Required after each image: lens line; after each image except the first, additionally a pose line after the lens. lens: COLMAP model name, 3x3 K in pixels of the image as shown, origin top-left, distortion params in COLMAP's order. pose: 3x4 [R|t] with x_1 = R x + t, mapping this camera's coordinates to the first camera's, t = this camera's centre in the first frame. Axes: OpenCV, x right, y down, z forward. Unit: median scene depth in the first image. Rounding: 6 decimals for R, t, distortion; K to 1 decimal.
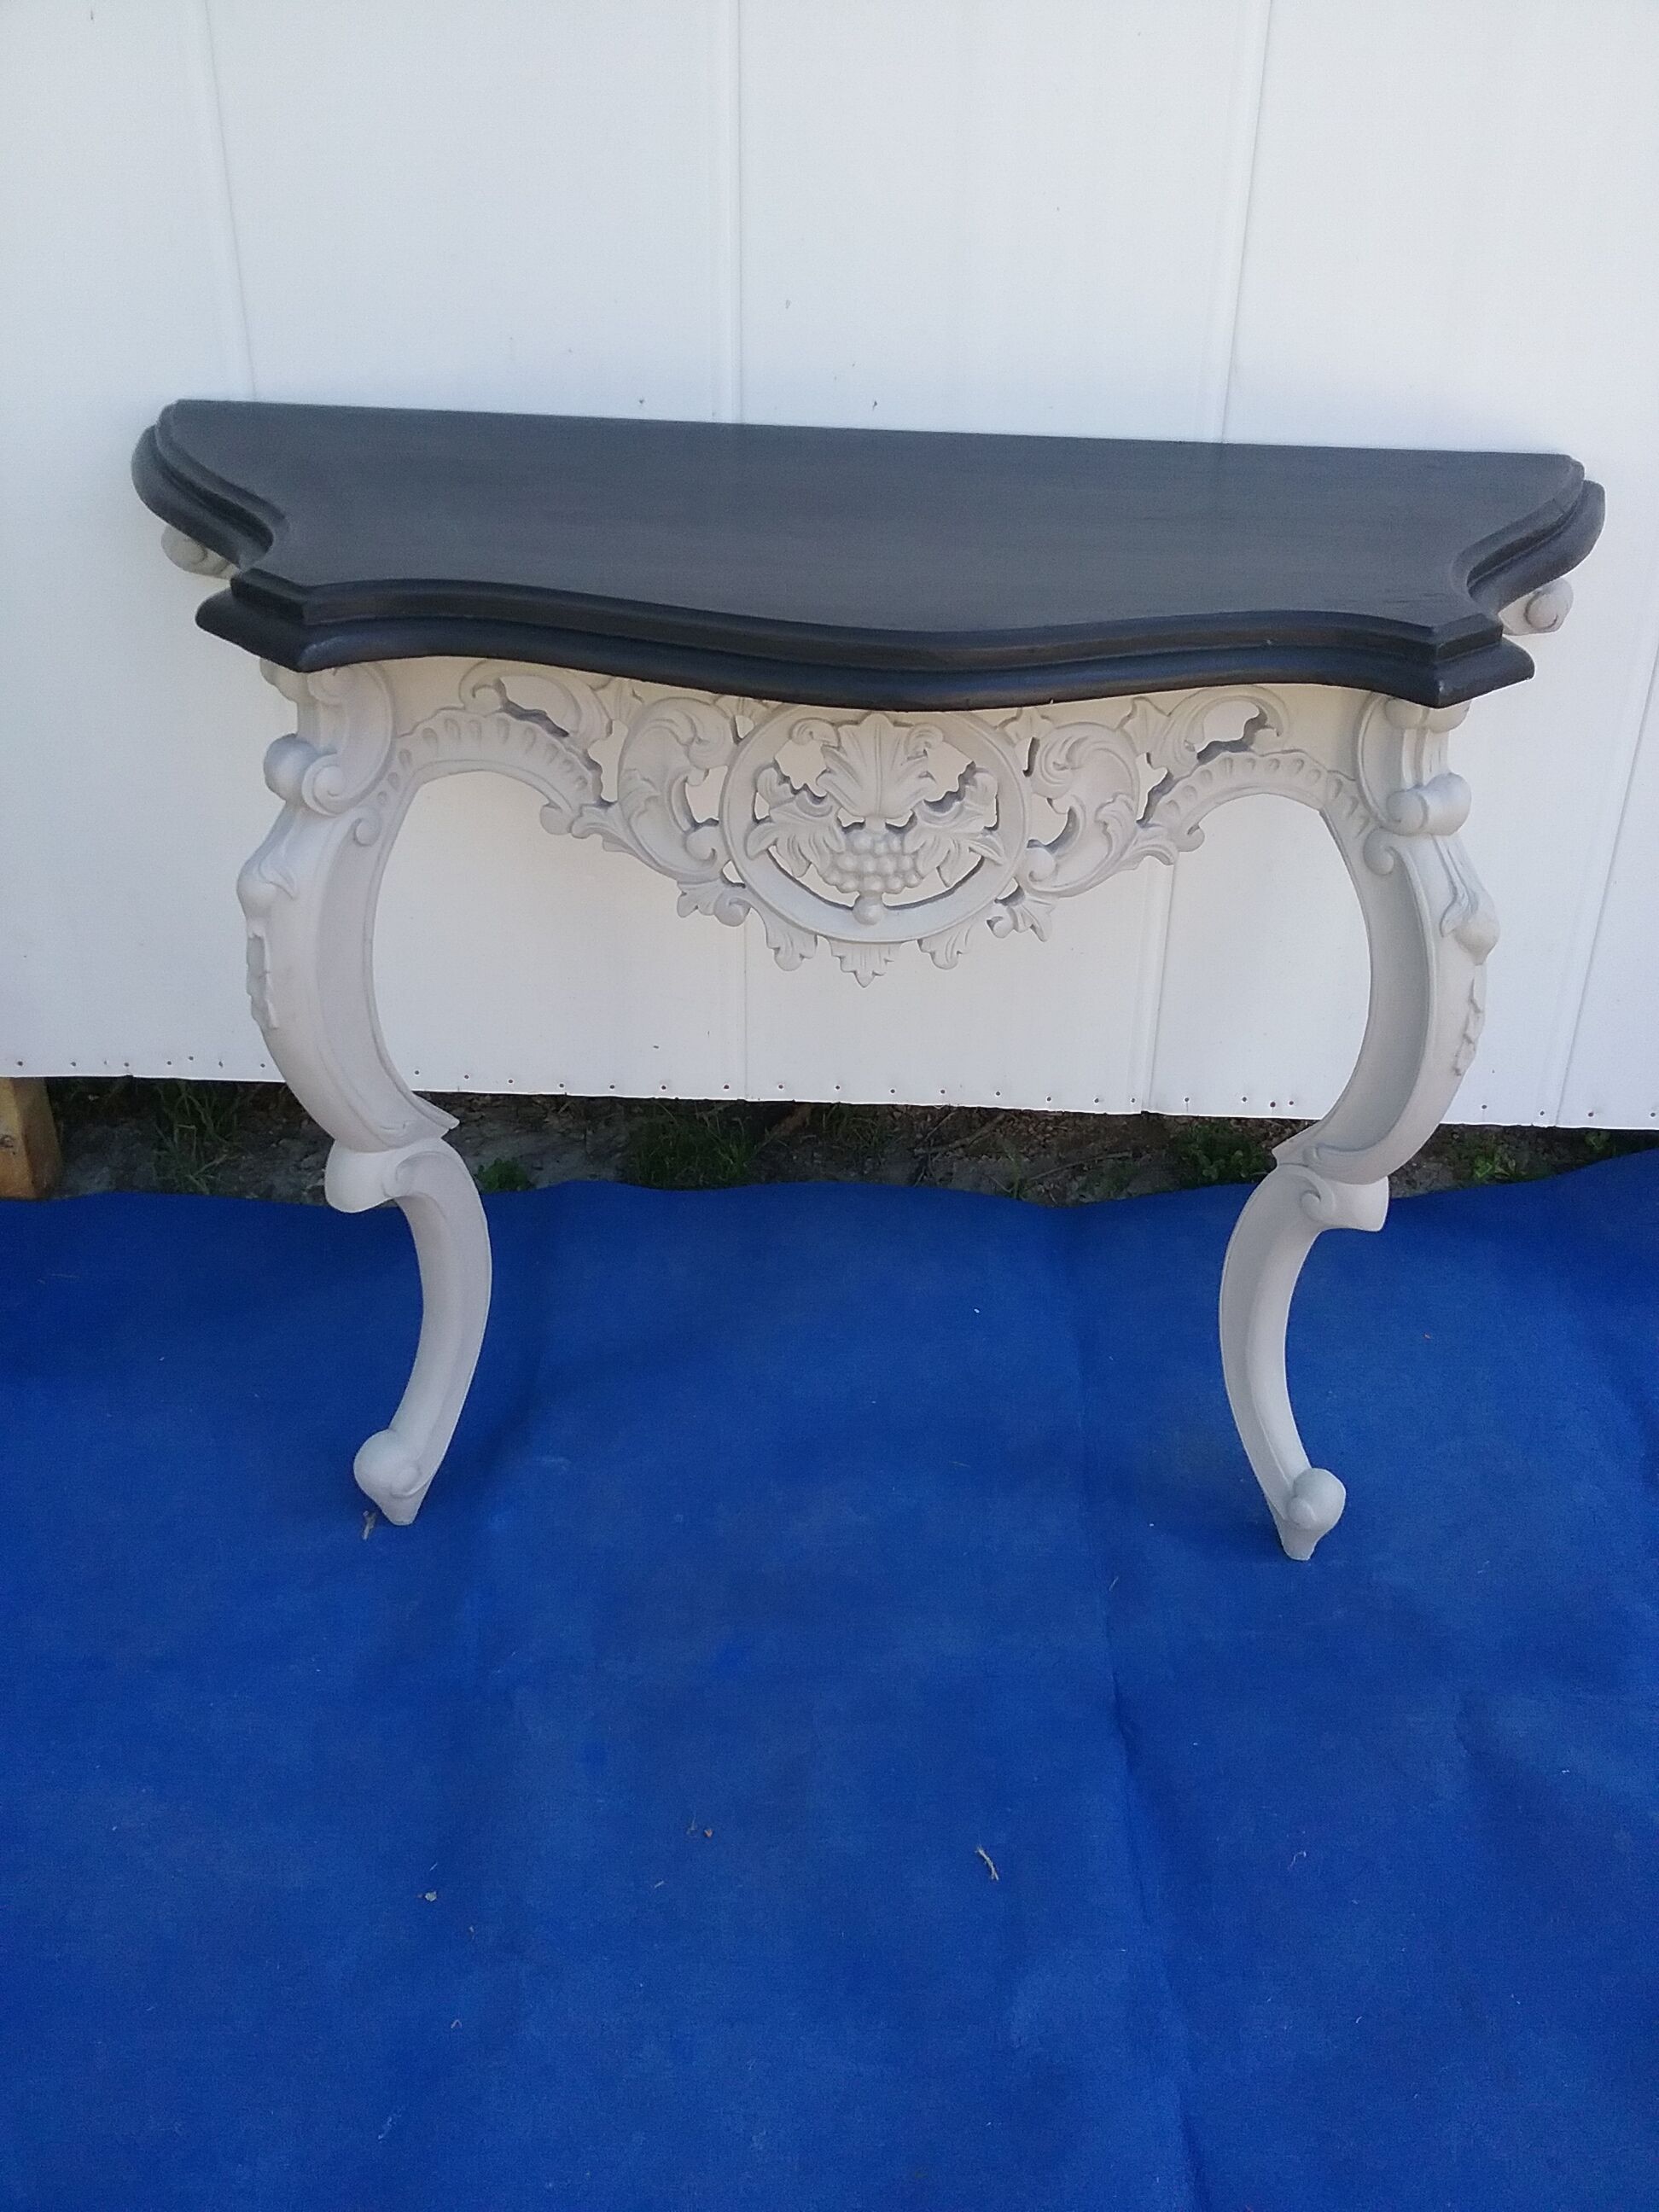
lens RADIAL K [[1978.0, 0, 884.4], [0, 1978.0, 1114.1], [0, 0, 1]] dist [0.083617, -0.182202]
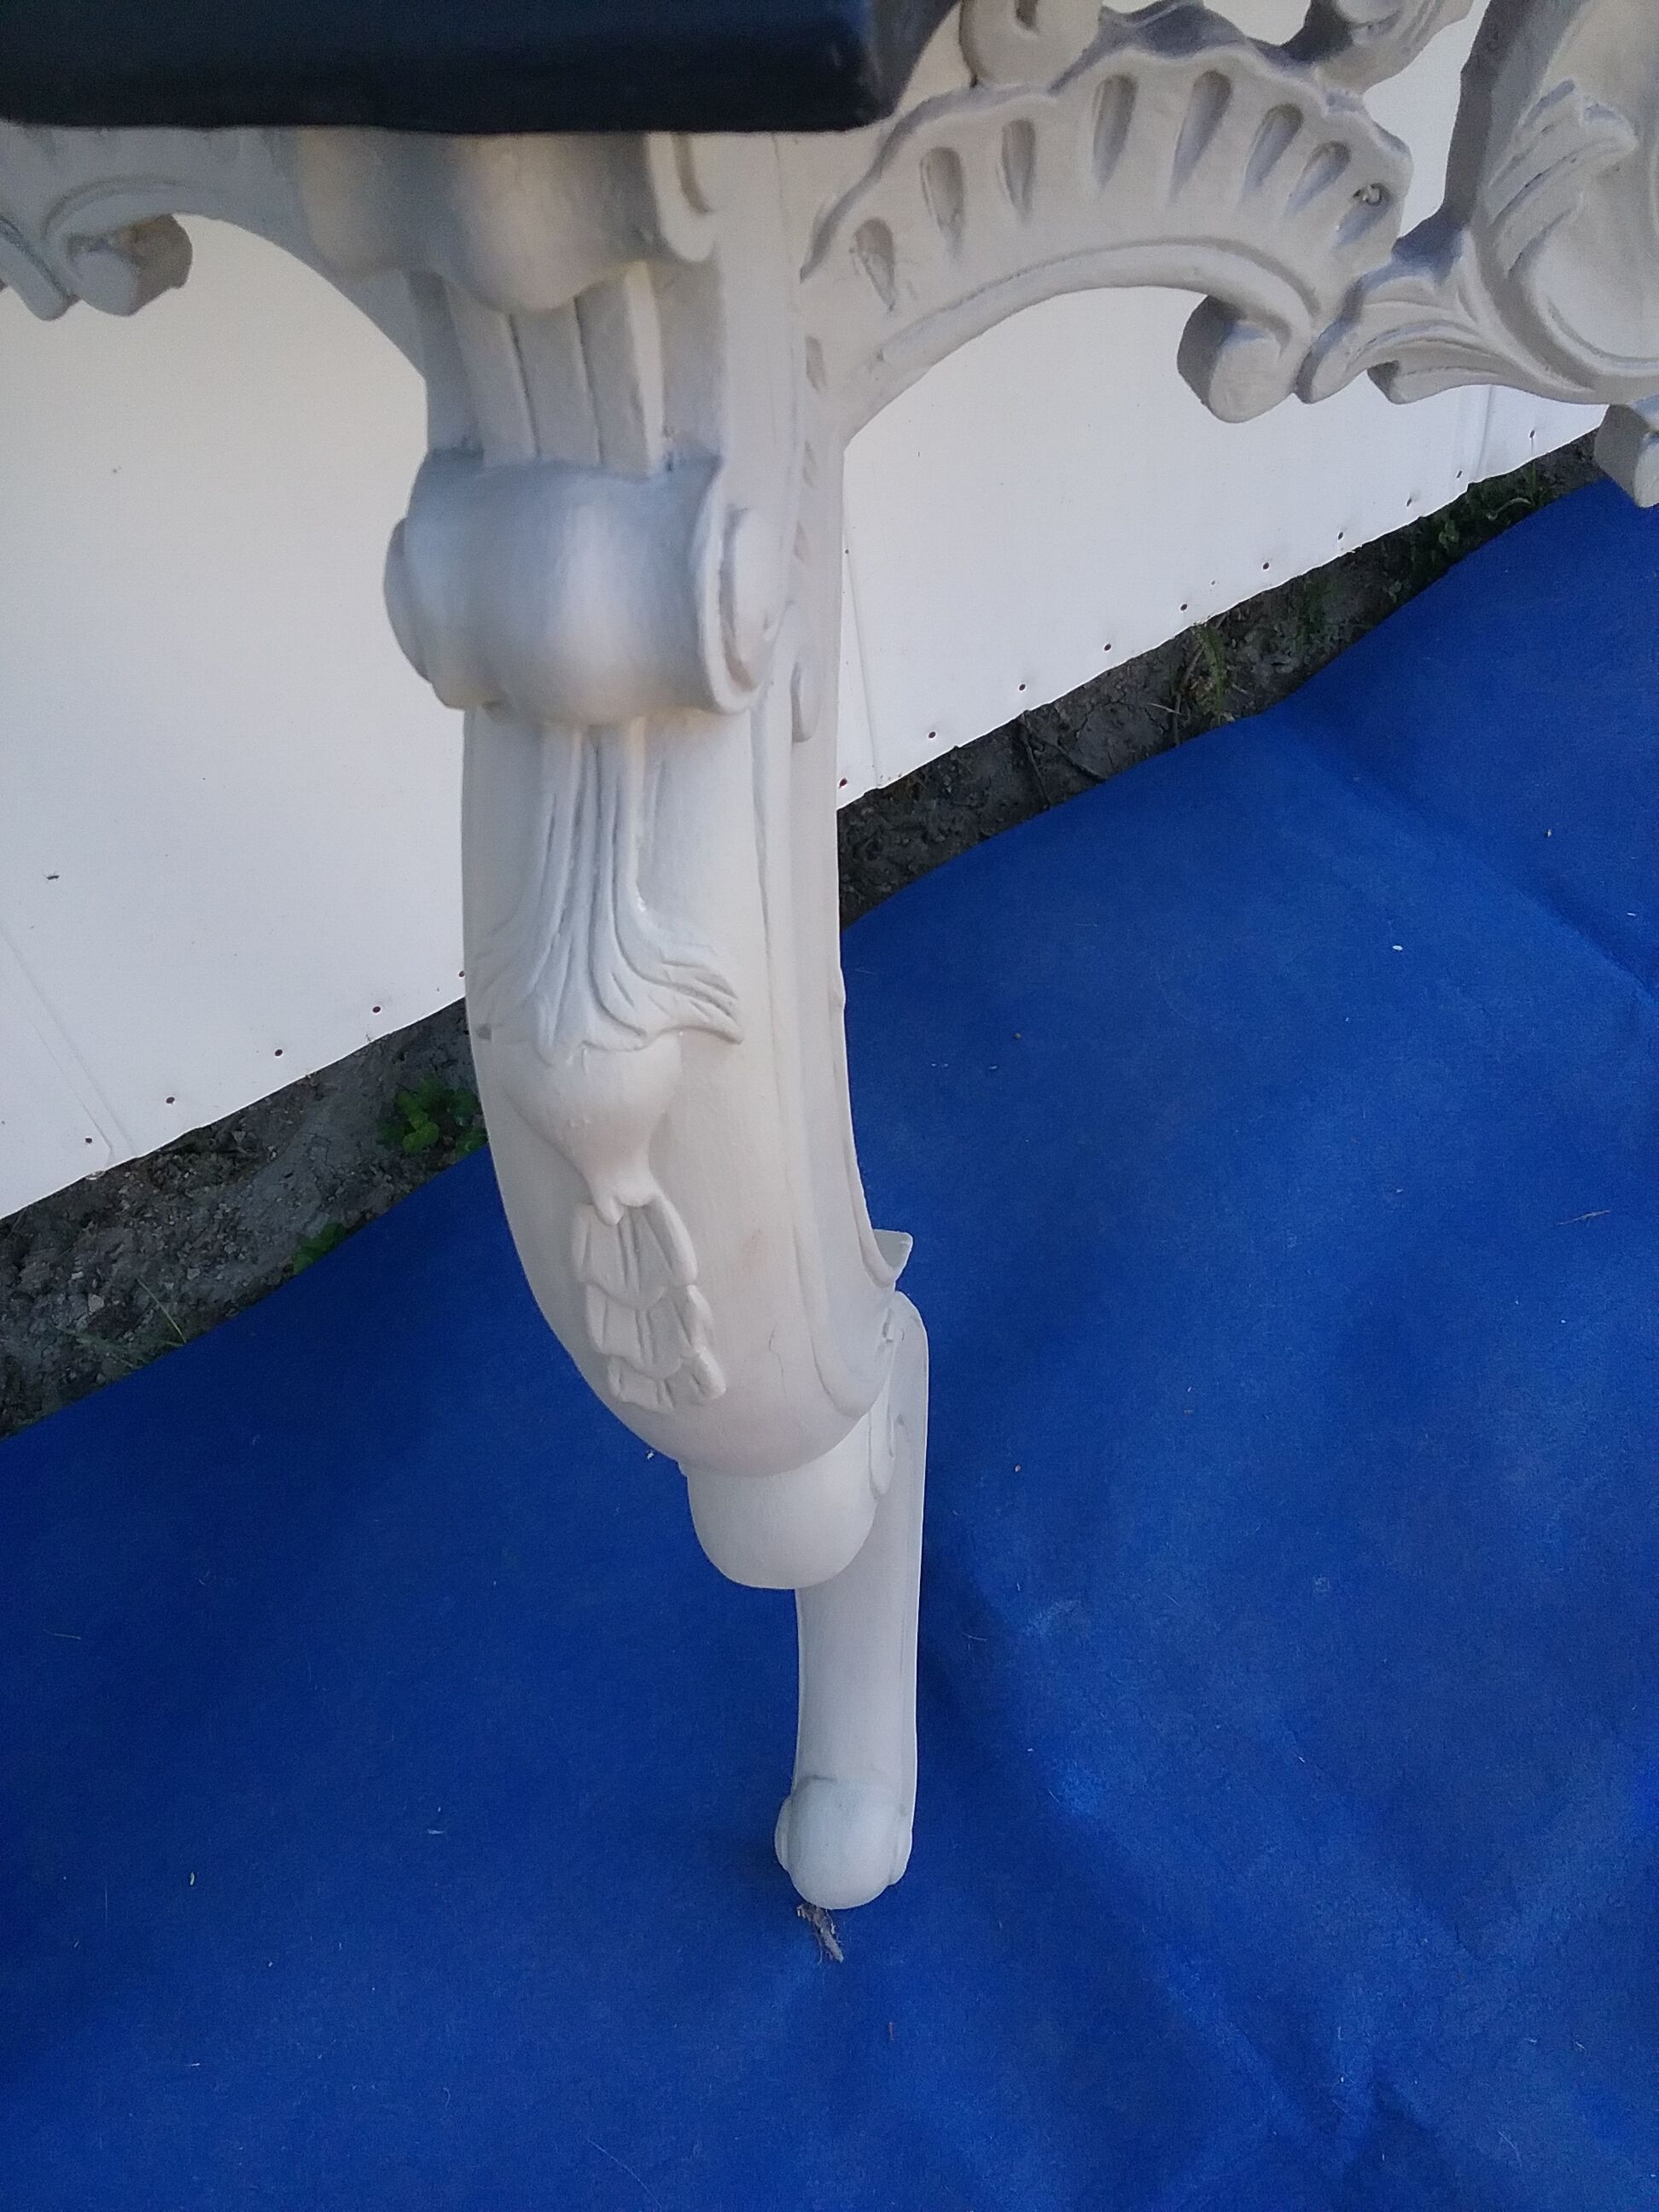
lens RADIAL K [[2008.7, 0, 829.5], [0, 2008.7, 1106.0], [0, 0, 1]] dist [0.093345, -0.183796]
pose [[0.837152, -0.487757, 0.247528, -0.356537], [0.380620, 0.844485, 0.376794, -0.198380], [-0.392817, -0.221220, 0.892612, 0.738974]]
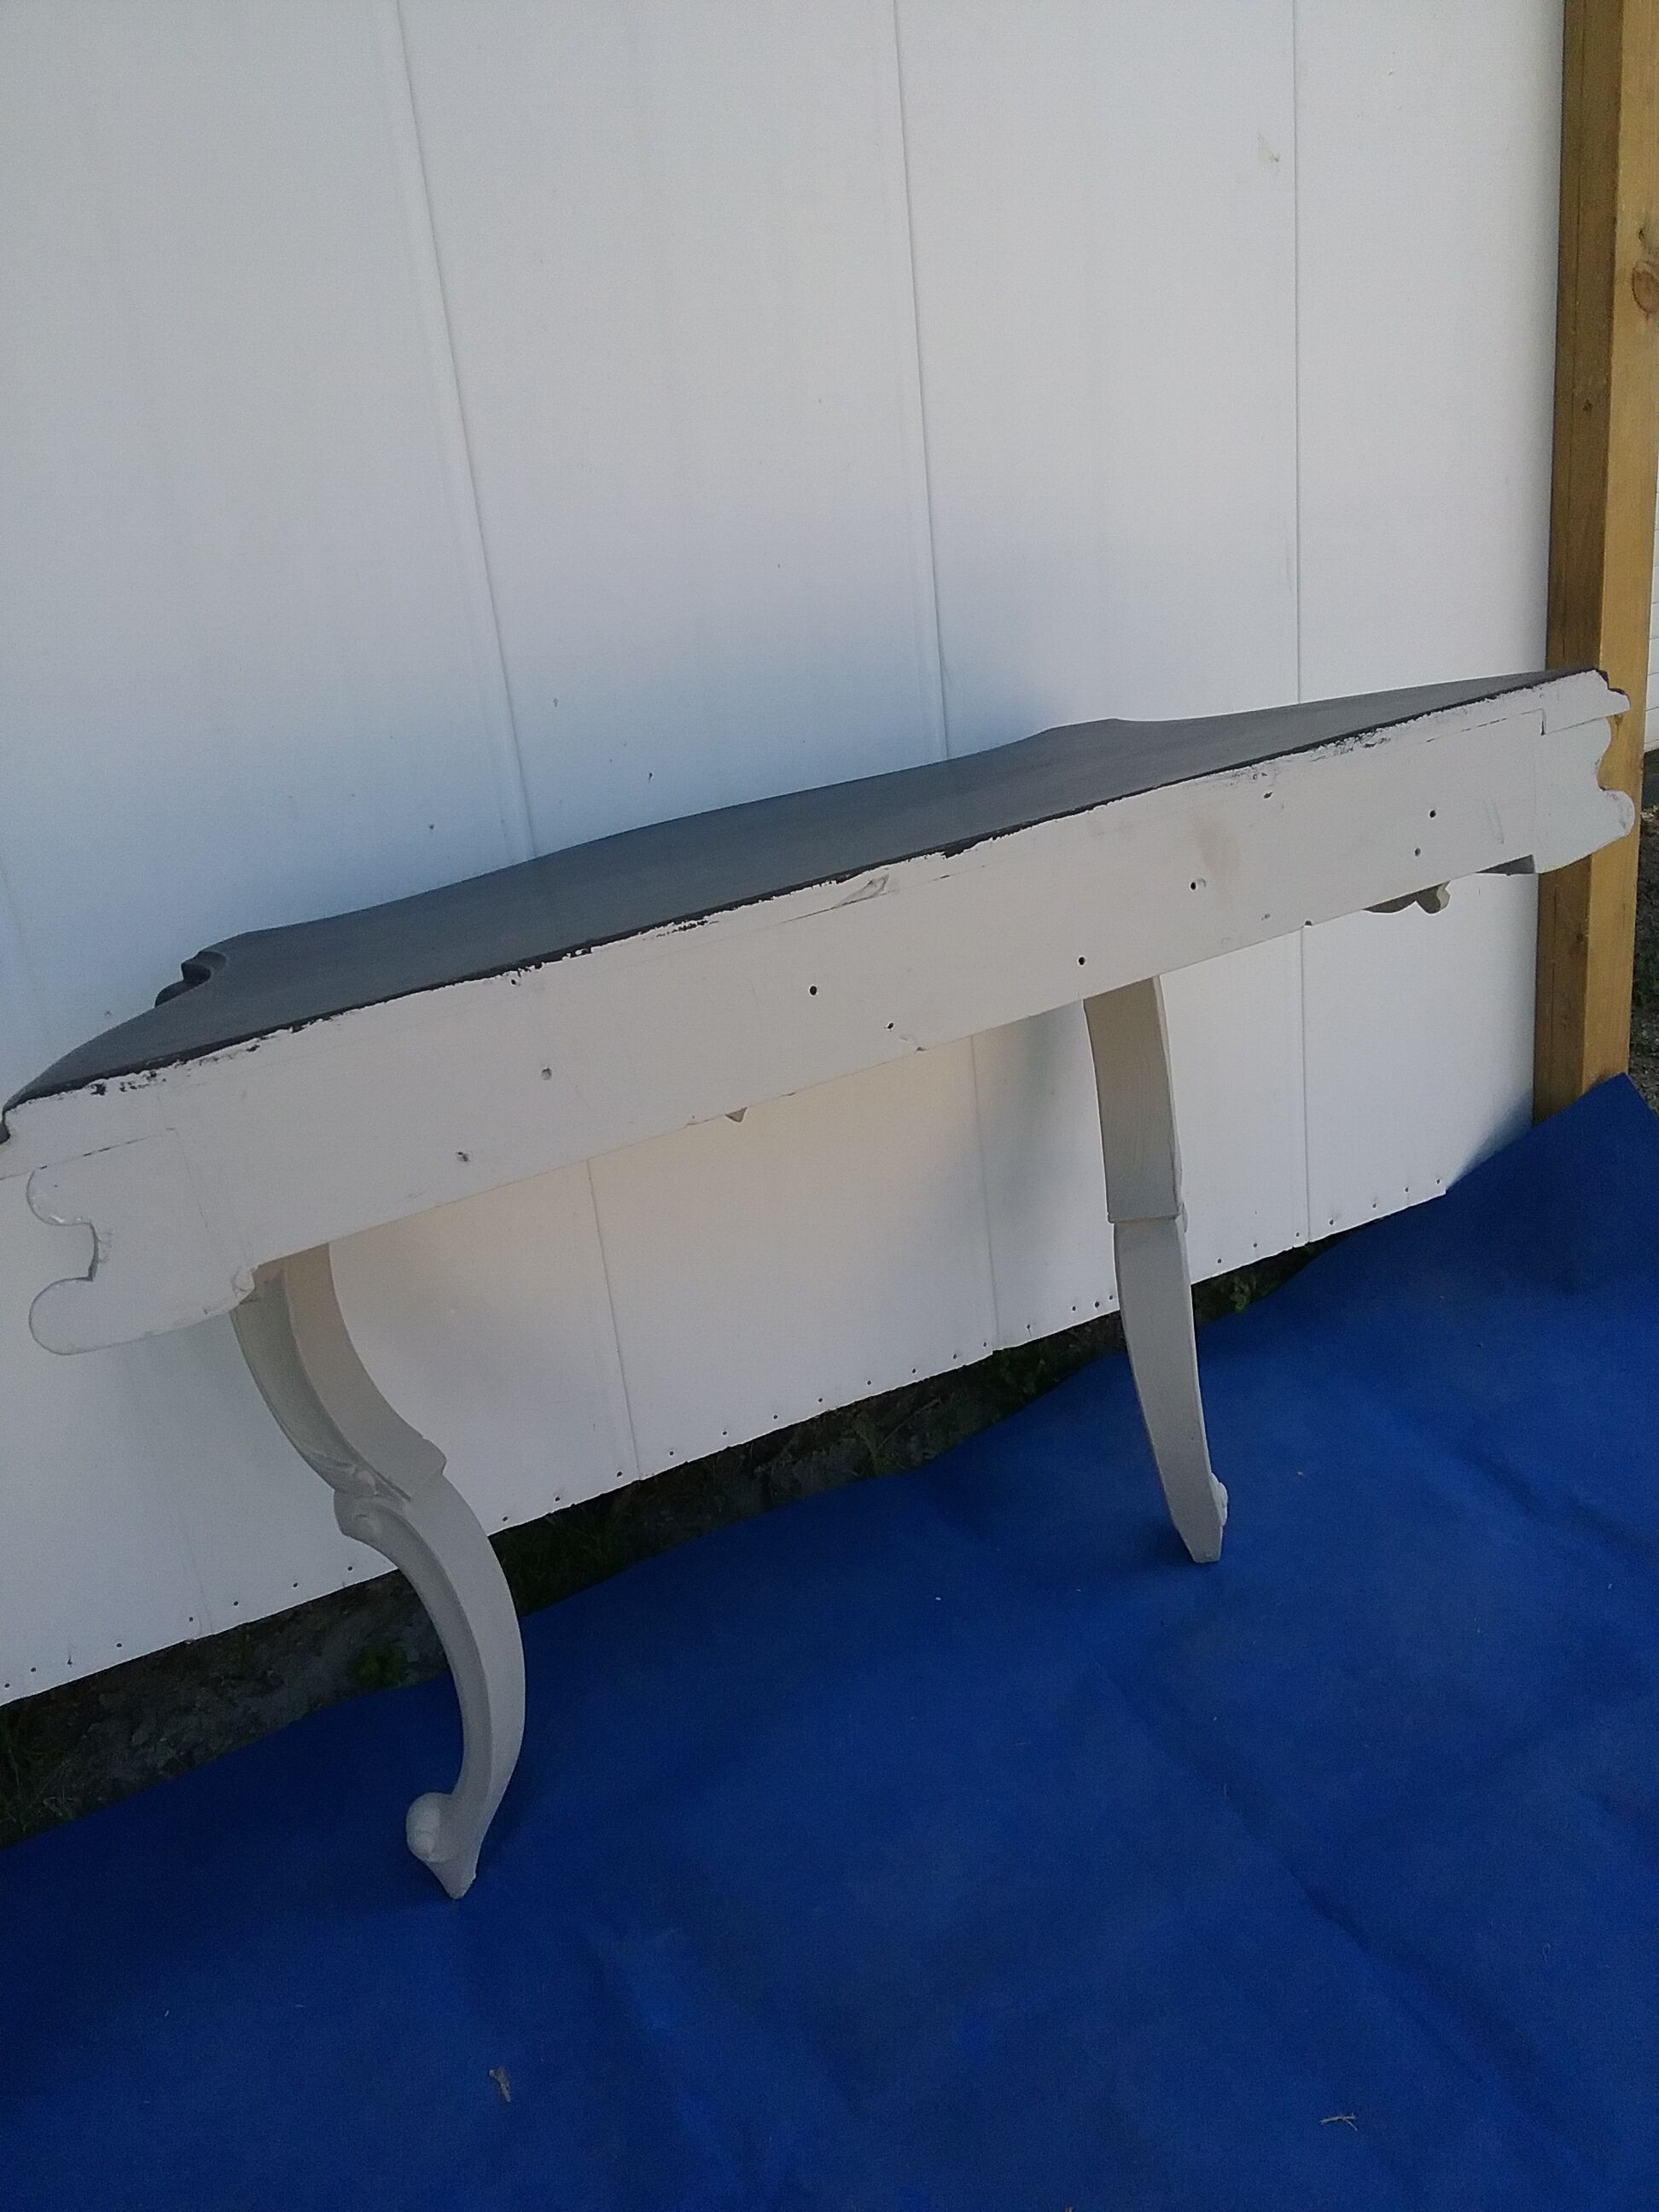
lens RADIAL K [[2008.7, 0, 829.5], [0, 2008.7, 1106.0], [0, 0, 1]] dist [0.093345, -0.183796]
pose [[0.879602, -0.290943, 0.376367, -0.434623], [0.336427, 0.939812, -0.059757, -0.126068], [-0.336328, 0.179183, 0.924541, 0.044803]]
